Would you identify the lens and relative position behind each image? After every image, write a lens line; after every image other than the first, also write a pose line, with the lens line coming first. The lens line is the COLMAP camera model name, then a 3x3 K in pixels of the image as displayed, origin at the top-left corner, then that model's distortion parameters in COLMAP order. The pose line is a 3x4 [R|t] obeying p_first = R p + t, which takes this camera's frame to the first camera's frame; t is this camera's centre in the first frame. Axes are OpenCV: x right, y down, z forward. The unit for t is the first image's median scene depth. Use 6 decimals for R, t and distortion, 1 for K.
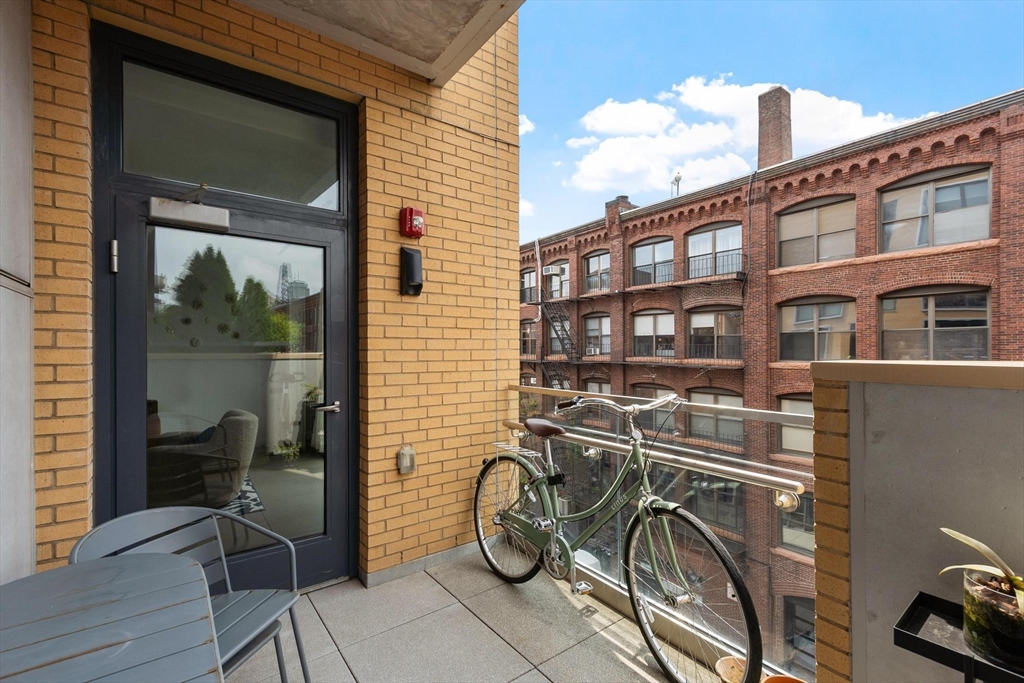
lens RADIAL K [[447.3, 0, 518.4], [0, 447.3, 342.4], [0, 0, 1]] dist [-0.000284, -0.000076]
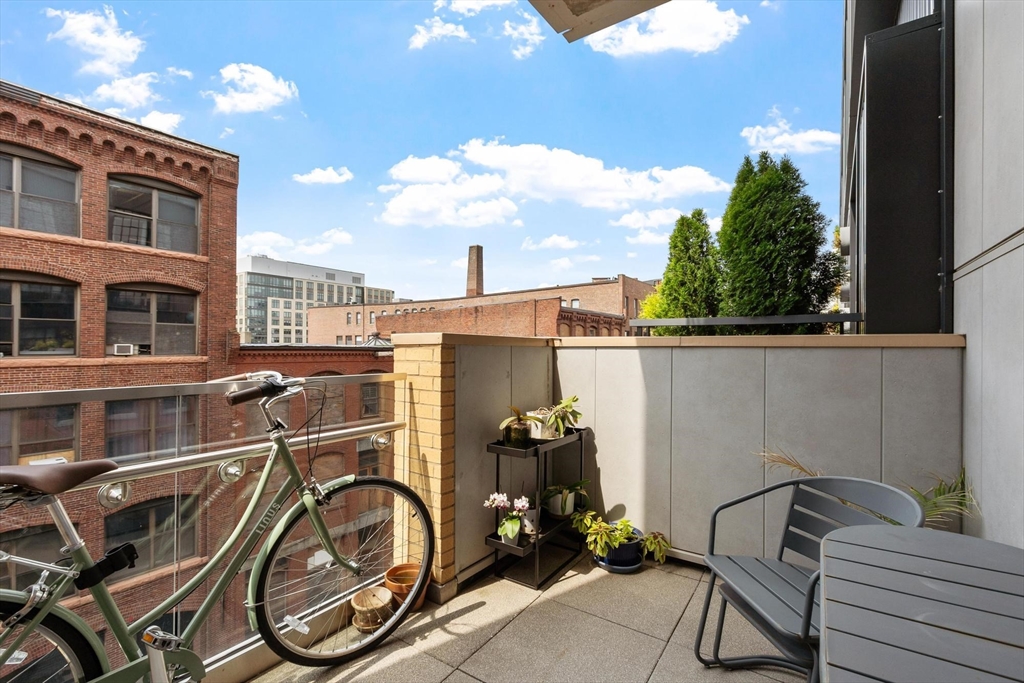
lens RADIAL K [[447.3, 0, 518.8], [0, 447.3, 345.0], [0, 0, 1]] dist [-0.000284, -0.000076]
pose [[-0.311376, -0.002786, 0.950283, -0.422606], [-0.012468, 0.999922, -0.001154, 0.014604], [-0.950205, -0.012207, -0.311386, 0.523854]]
